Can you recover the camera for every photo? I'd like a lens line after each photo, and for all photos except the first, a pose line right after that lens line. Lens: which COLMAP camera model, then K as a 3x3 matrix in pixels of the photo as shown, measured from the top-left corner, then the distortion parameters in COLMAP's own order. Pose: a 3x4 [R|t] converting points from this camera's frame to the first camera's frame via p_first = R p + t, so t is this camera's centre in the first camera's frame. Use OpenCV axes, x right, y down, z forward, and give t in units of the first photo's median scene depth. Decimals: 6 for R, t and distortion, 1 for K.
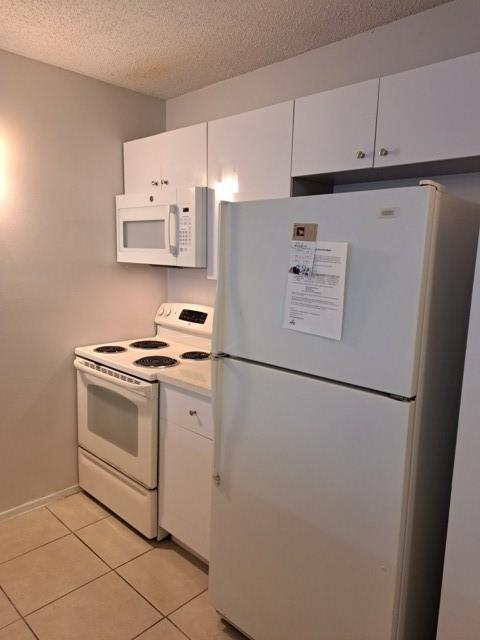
lens RADIAL K [[470.2, 0, 243.6], [0, 470.2, 324.3], [0, 0, 1]] dist [0.043934, -0.005235]
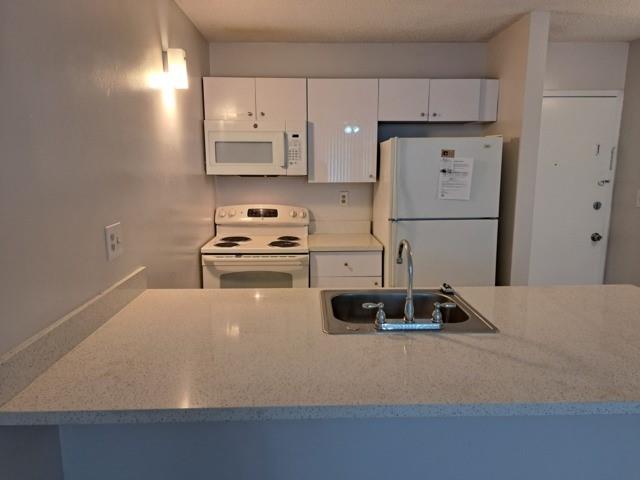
lens RADIAL K [[470.2, 0, 320.3], [0, 470.2, 240.8], [0, 0, 1]] dist [0.043934, -0.005235]
pose [[0.688236, -0.141547, 0.711544, -1.167668], [0.129050, 0.989026, 0.071924, -0.016812], [-0.713917, 0.042324, 0.698951, -0.061879]]
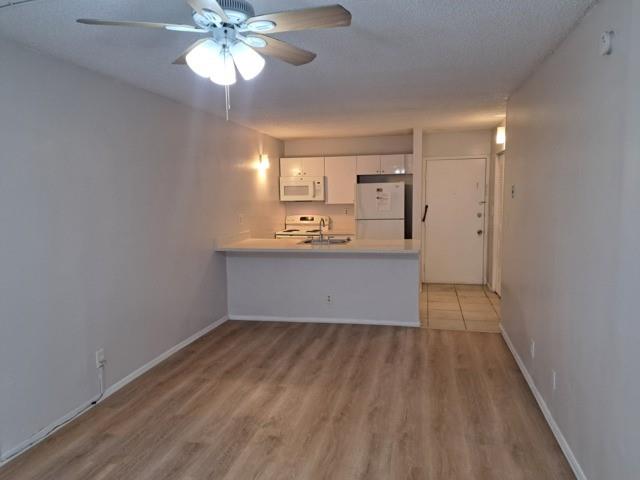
lens RADIAL K [[470.2, 0, 318.9], [0, 470.2, 239.1], [0, 0, 1]] dist [0.043934, -0.005235]
pose [[0.856557, -0.084005, 0.509169, -1.816402], [0.115077, 0.992910, -0.029776, 0.238596], [-0.503057, 0.084098, 0.860152, -1.762908]]
